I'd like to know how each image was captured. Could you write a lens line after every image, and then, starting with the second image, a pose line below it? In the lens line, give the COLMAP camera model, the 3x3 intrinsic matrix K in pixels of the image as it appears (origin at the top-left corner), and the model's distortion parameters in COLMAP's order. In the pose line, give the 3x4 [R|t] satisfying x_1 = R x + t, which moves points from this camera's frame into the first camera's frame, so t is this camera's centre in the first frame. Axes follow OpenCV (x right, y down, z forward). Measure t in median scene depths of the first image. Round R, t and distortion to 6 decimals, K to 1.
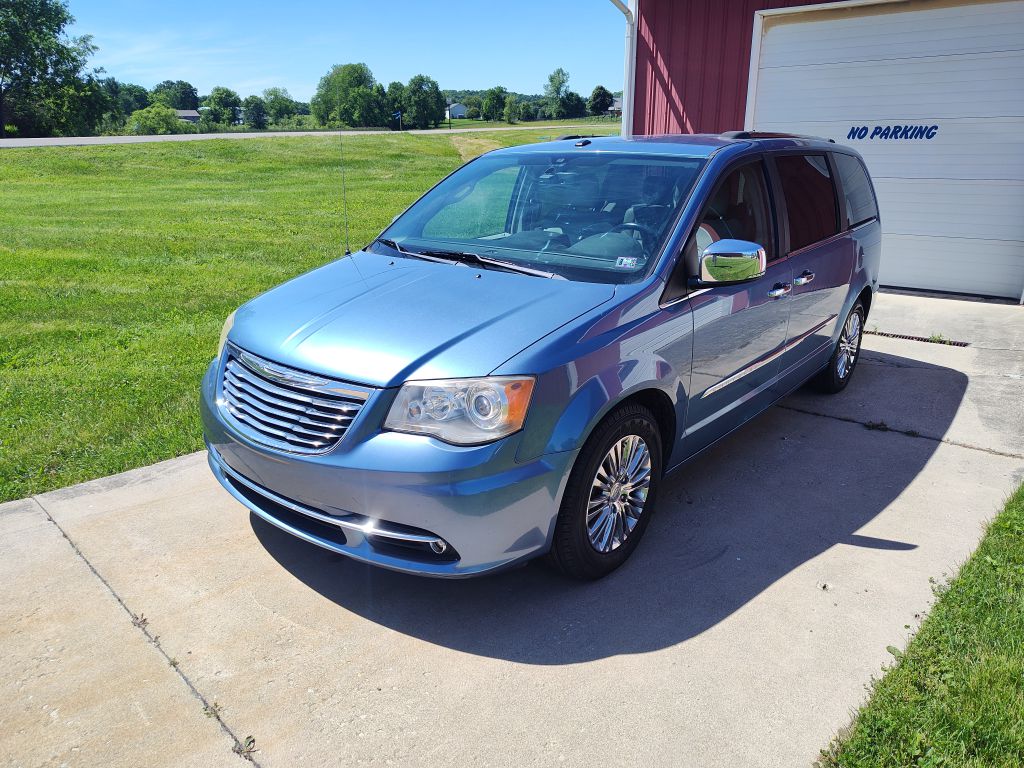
lens RADIAL K [[720.1, 0, 503.4], [0, 720.1, 378.2], [0, 0, 1]] dist [-0.002379, -0.003812]
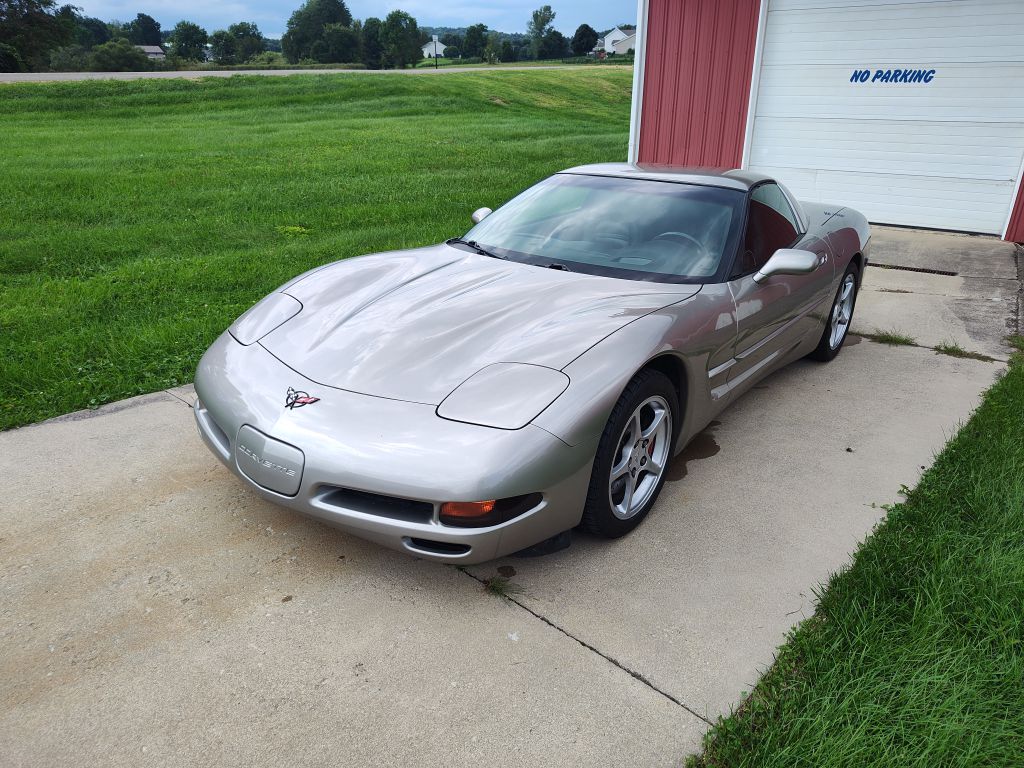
lens RADIAL K [[725.1, 0, 512.0], [0, 725.1, 384.0], [0, 0, 1]] dist [-0.006179, -0.002837]
pose [[0.999208, -0.004414, 0.039559, -0.027012], [0.001398, 0.997111, 0.075951, 0.012470], [-0.039779, -0.075836, 0.996327, -0.031333]]
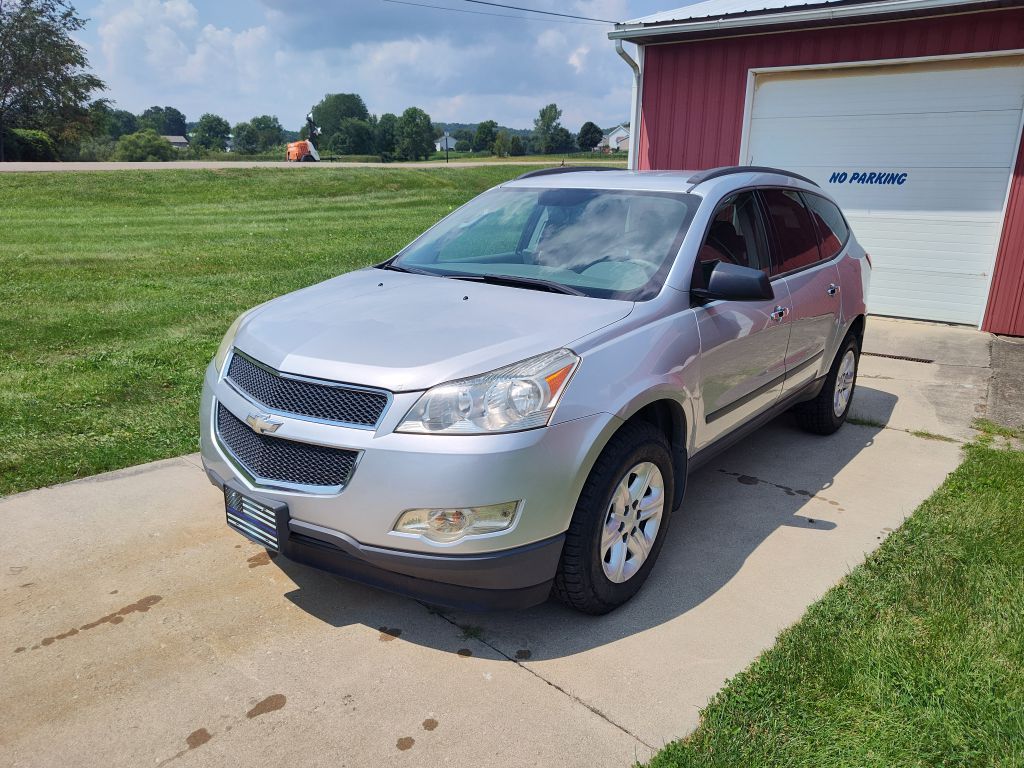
lens RADIAL K [[726.3, 0, 509.3], [0, 726.3, 385.7], [0, 0, 1]] dist [0.008199, -0.024991]
pose [[0.999485, 0.014619, 0.028558, -0.022921], [-0.013617, 0.999296, -0.034962, 0.014428], [-0.029049, 0.034555, 0.998981, -0.050417]]
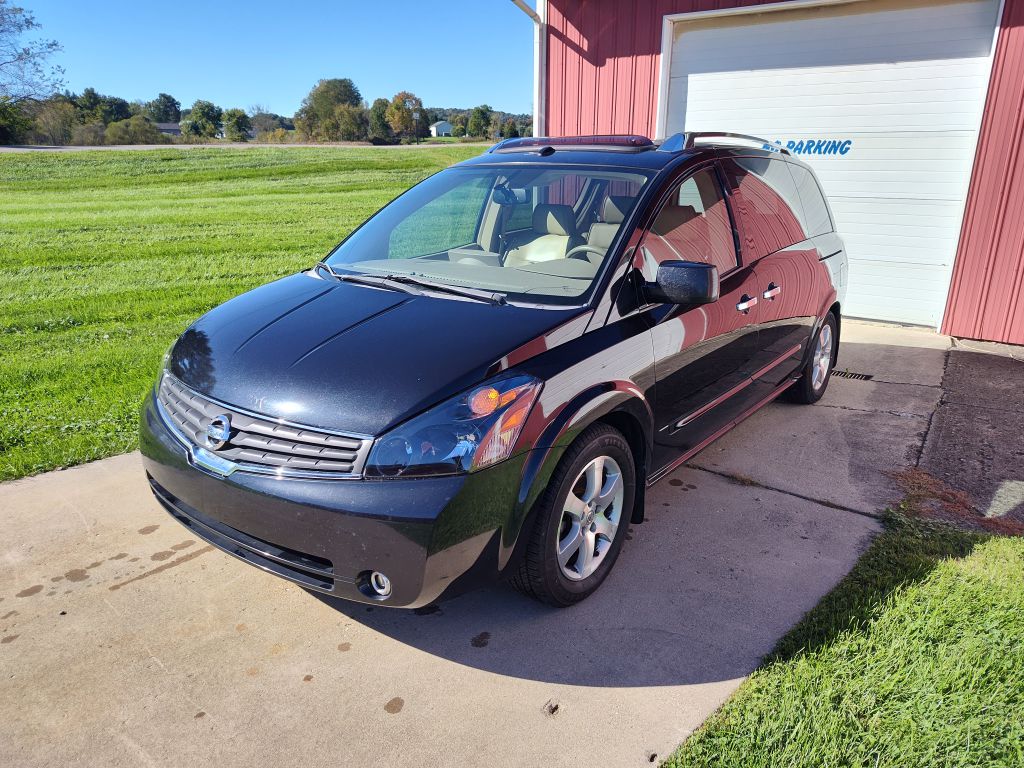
lens RADIAL K [[719.5, 0, 511.5], [0, 719.5, 388.1], [0, 0, 1]] dist [-0.002117, -0.003752]
pose [[0.999574, 0.006763, 0.028395, 0.056666], [-0.006456, 0.999920, -0.010899, -0.006898], [-0.028466, 0.010712, 0.999537, 0.034059]]
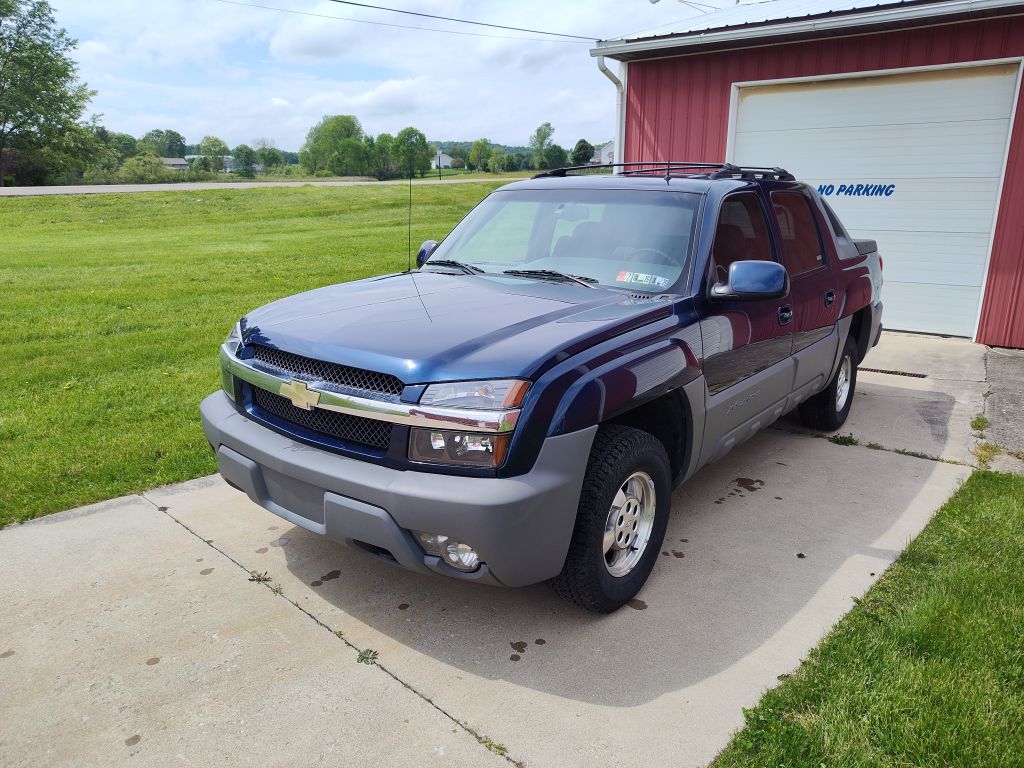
lens RADIAL K [[720.1, 0, 503.4], [0, 720.1, 378.2], [0, 0, 1]] dist [-0.002379, -0.003812]
pose [[0.999737, 0.000467, 0.022934, -0.014777], [0.000973, 0.998030, -0.062729, 0.009190], [-0.022918, 0.062735, 0.997767, -0.038508]]
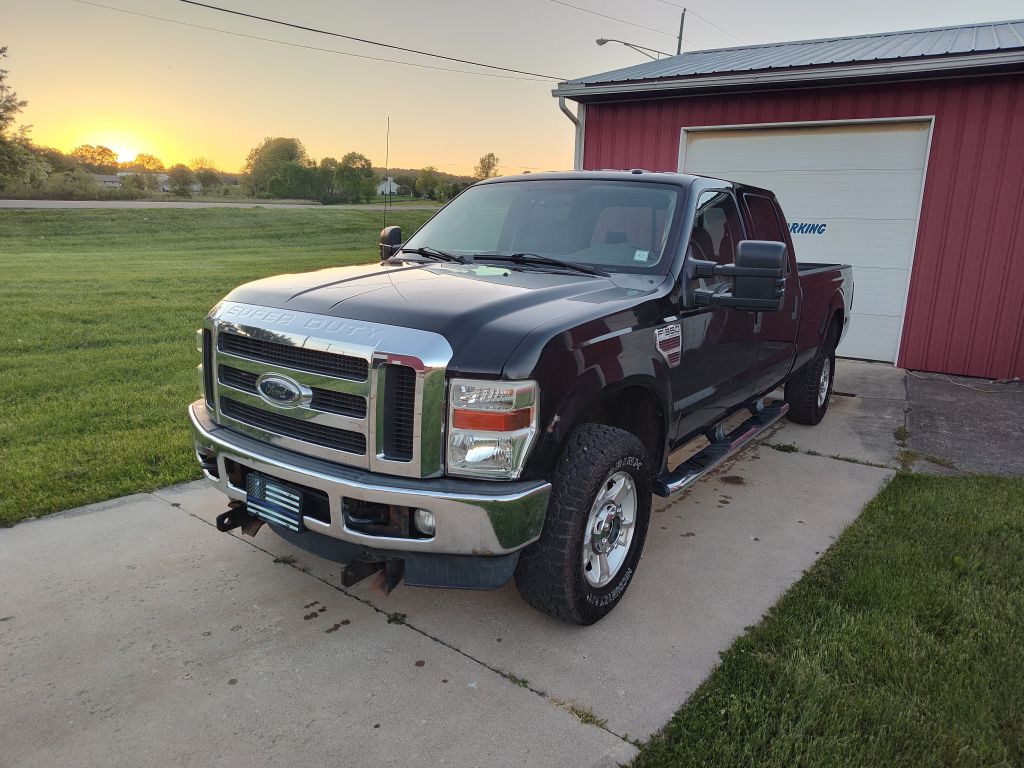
lens RADIAL K [[721.6, 0, 515.5], [0, 721.6, 382.1], [0, 0, 1]] dist [0.001515, -0.000151]
pose [[0.992954, 0.010876, 0.117998, -0.031221], [0.000557, 0.995339, -0.096435, 0.017531], [-0.118496, 0.095822, 0.988320, -0.061112]]
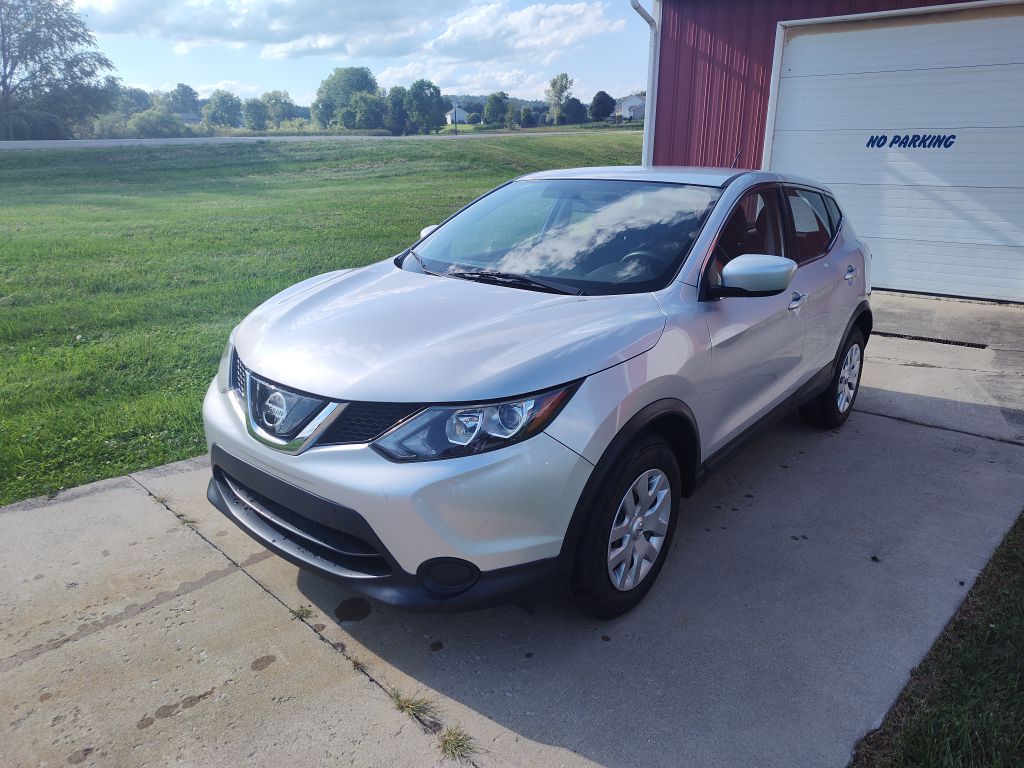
lens RADIAL K [[721.6, 0, 500.3], [0, 721.6, 386.6], [0, 0, 1]] dist [-0.006098, 0.001285]
pose [[0.999966, 0.008196, -0.000850, -0.018231], [-0.008193, 0.999961, 0.003265, 0.004678], [0.000877, -0.003258, 0.999994, -0.013793]]
